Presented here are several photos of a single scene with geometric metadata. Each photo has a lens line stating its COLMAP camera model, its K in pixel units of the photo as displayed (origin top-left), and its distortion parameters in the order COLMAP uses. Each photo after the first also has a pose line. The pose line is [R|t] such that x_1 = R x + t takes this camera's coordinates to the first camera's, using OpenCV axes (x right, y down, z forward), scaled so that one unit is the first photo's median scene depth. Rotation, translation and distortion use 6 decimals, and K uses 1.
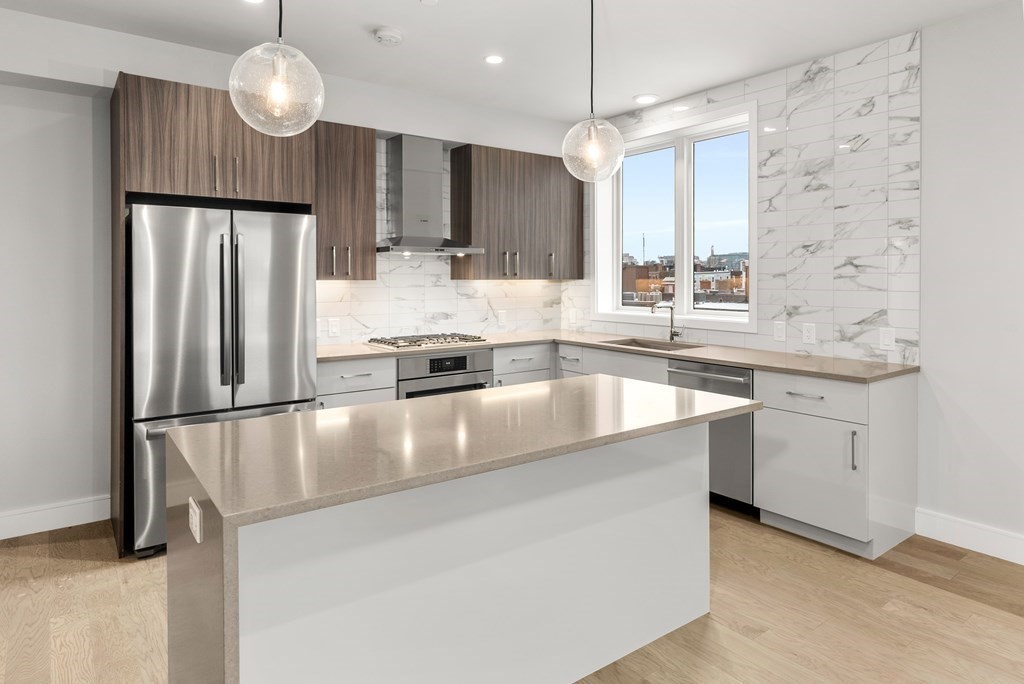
lens RADIAL K [[610.2, 0, 516.9], [0, 610.2, 279.2], [0, 0, 1]] dist [0.000932, 0.000866]
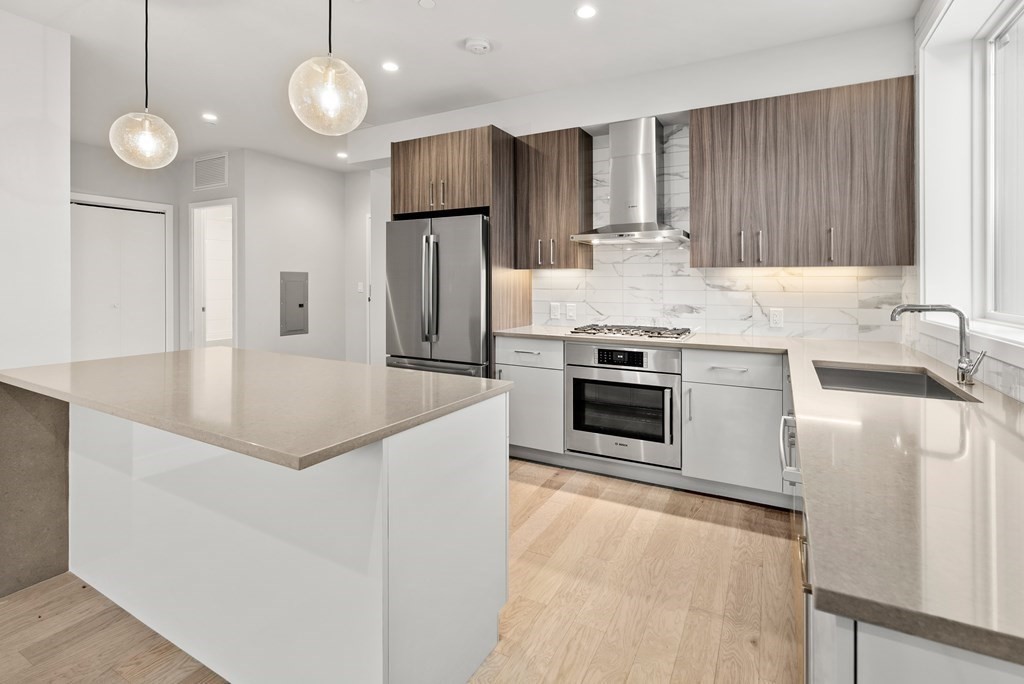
lens RADIAL K [[482.3, 0, 522.4], [0, 482.3, 282.0], [0, 0, 1]] dist [0.000393, 0.000098]
pose [[0.428333, 0.006359, -0.903598, 0.542461], [-0.004510, 0.999978, 0.004899, 0.023156], [0.903609, 0.001977, 0.428353, 0.611840]]
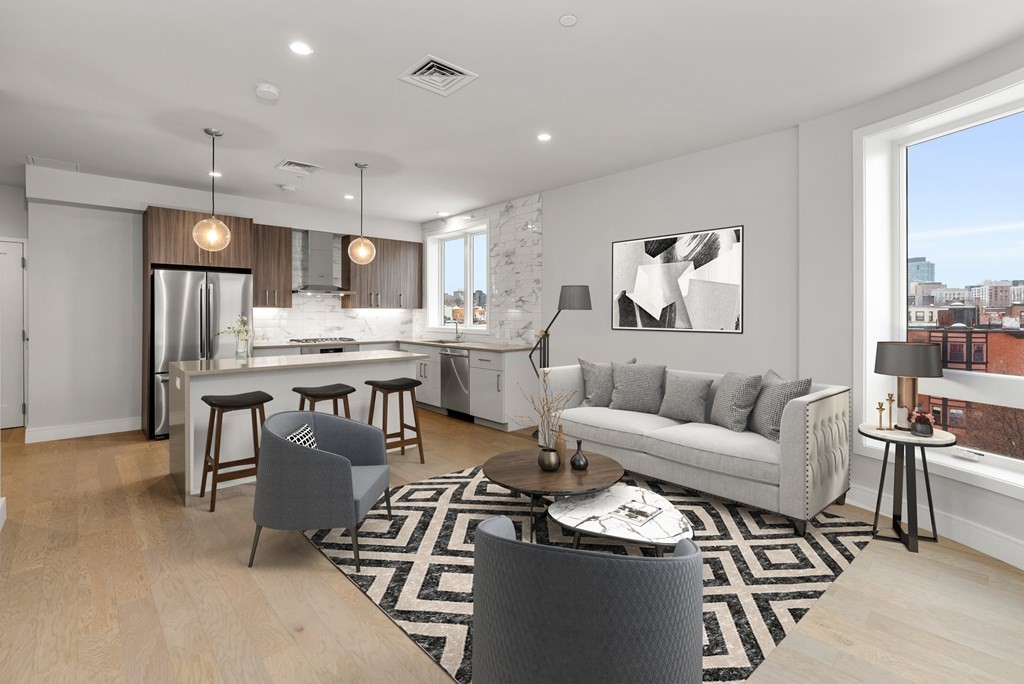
lens RADIAL K [[462.5, 0, 511.5], [0, 462.5, 311.6], [0, 0, 1]] dist [-0.000417, -0.000178]
pose [[0.995269, 0.002179, 0.097136, 0.340103], [-0.001706, 0.999986, -0.004950, 0.020884], [-0.097145, 0.004761, 0.995259, -0.544986]]
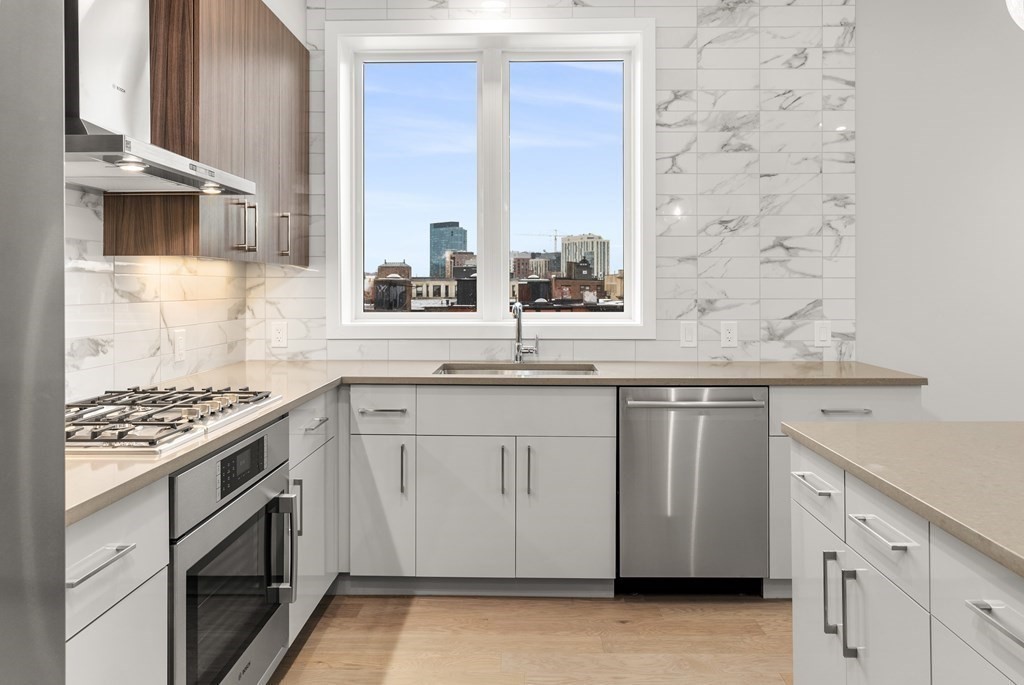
lens RADIAL K [[721.8, 0, 515.5], [0, 721.8, 285.3], [0, 0, 1]] dist [0.000291, 0.001079]
pose [[0.616486, 0.002520, 0.787362, -0.410867], [0.002814, 0.999981, -0.005404, 0.030674], [-0.787361, 0.005548, 0.616468, 0.642499]]
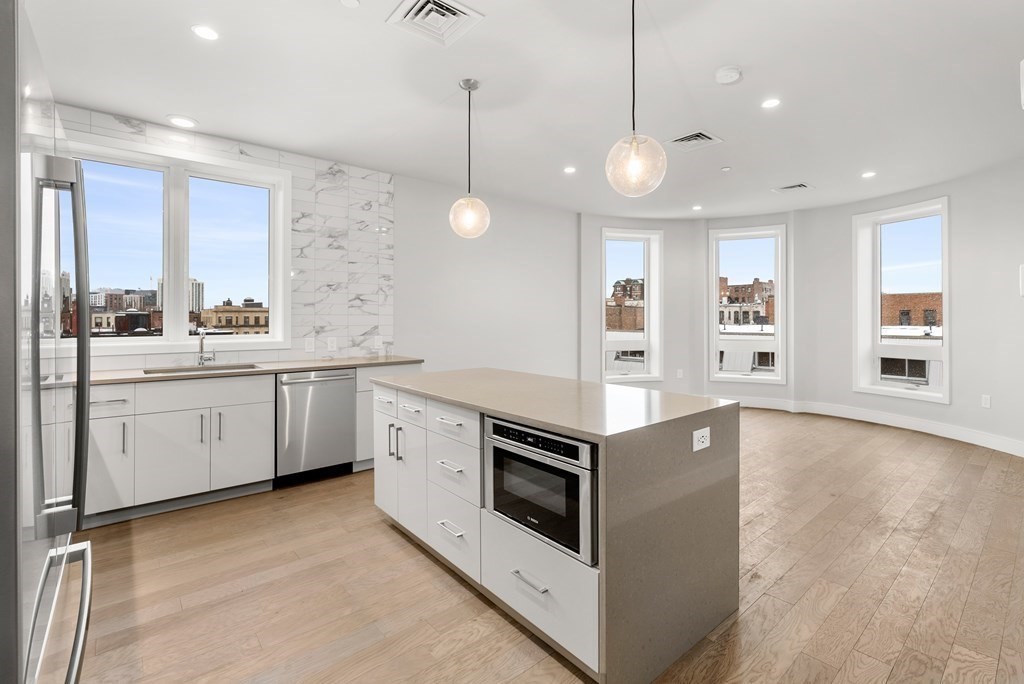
lens RADIAL K [[471.2, 0, 515.9], [0, 471.2, 315.3], [0, 0, 1]] dist [-0.002568, -0.000051]
pose [[-0.051664, 0.007572, 0.998636, -0.684818], [0.004133, 0.999964, -0.007368, 0.028566], [-0.998656, 0.003746, -0.051693, 0.608068]]
